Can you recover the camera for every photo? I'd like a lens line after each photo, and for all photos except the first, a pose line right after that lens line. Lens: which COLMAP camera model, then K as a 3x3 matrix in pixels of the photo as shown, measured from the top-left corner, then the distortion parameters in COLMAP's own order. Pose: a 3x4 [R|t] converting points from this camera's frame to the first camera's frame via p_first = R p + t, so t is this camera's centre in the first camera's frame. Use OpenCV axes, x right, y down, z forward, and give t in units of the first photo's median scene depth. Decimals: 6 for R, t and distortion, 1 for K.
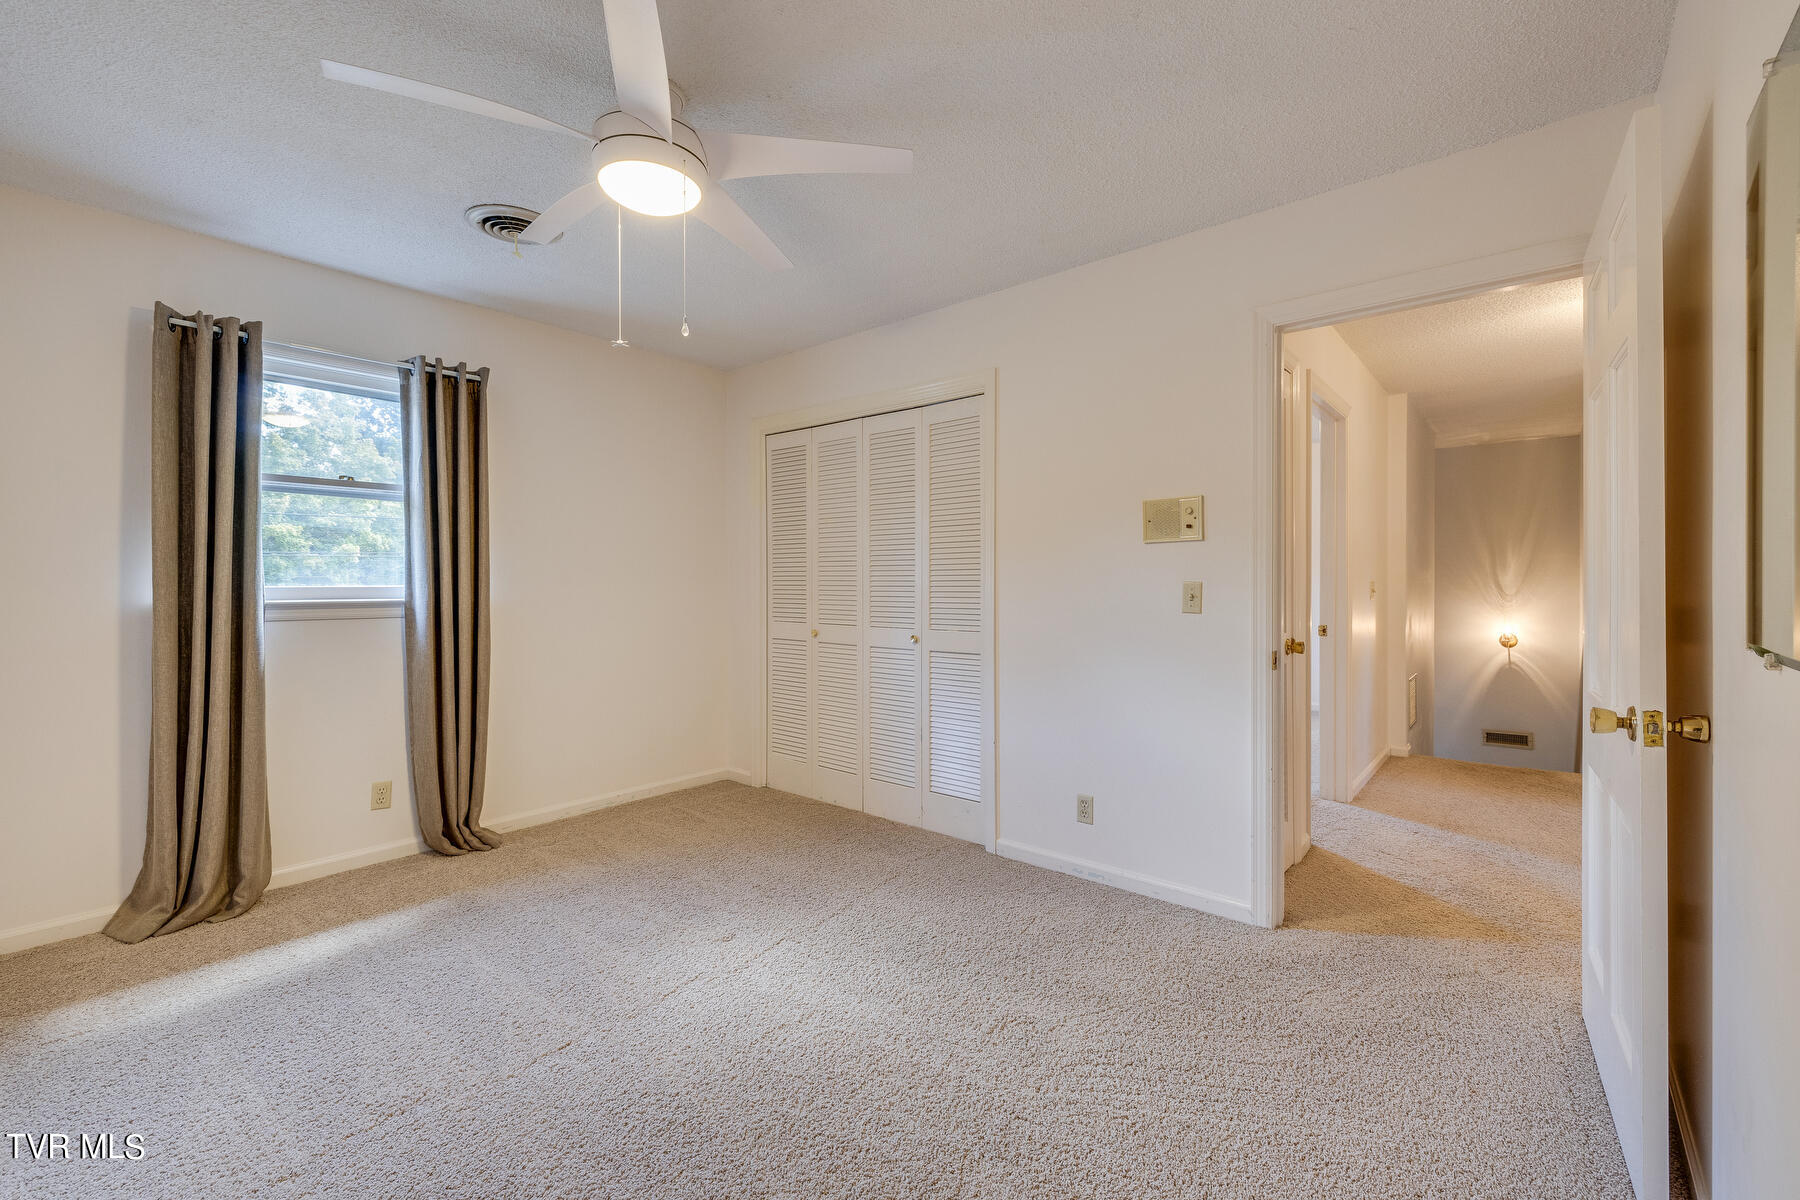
lens RADIAL K [[754.3, 0, 899.4], [0, 754.3, 588.4], [0, 0, 1]] dist [0.001210, 0.000261]
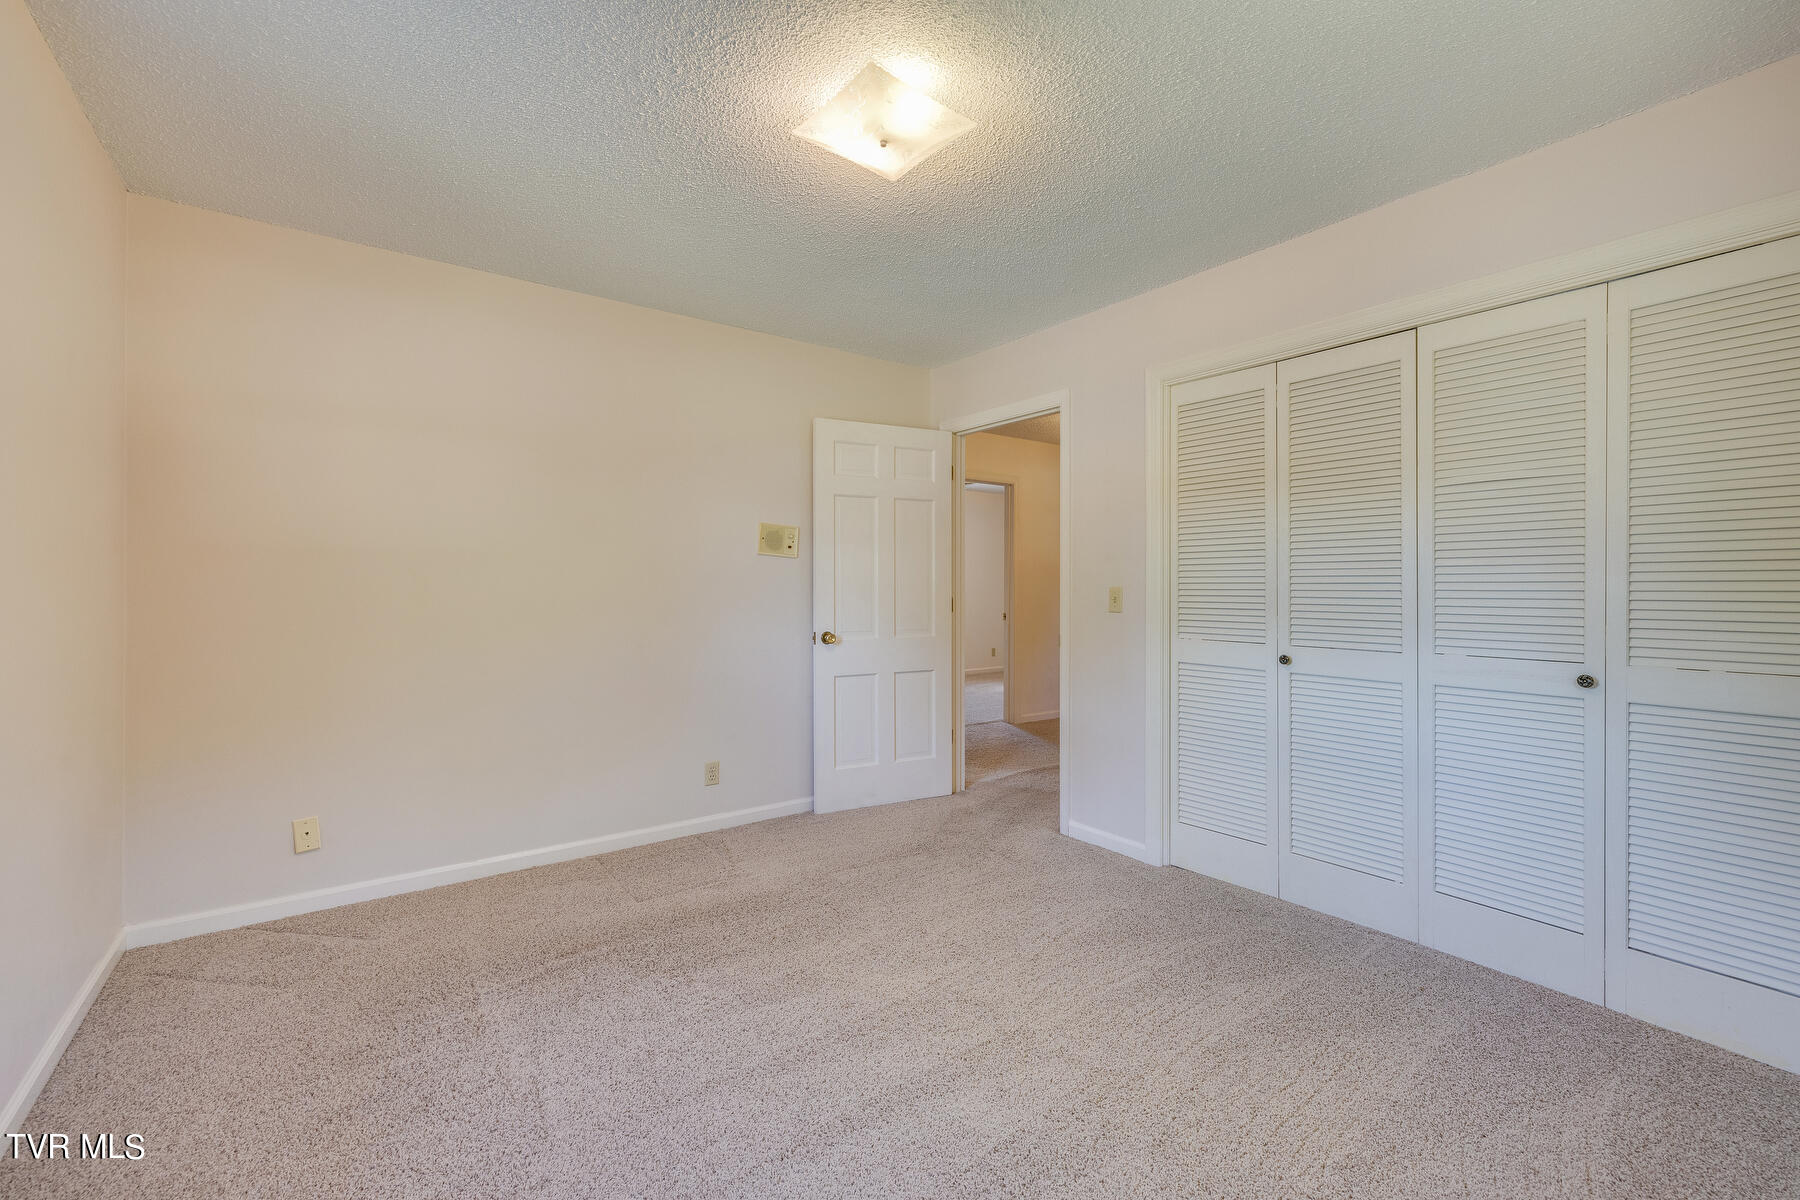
lens RADIAL K [[754.3, 0, 898.5], [0, 754.3, 594.7], [0, 0, 1]] dist [0.001210, 0.000261]
pose [[0.974632, -0.000334, -0.223811, -0.271189], [0.000918, 0.999996, 0.002509, -0.002012], [0.223810, -0.002651, 0.974629, 0.227396]]
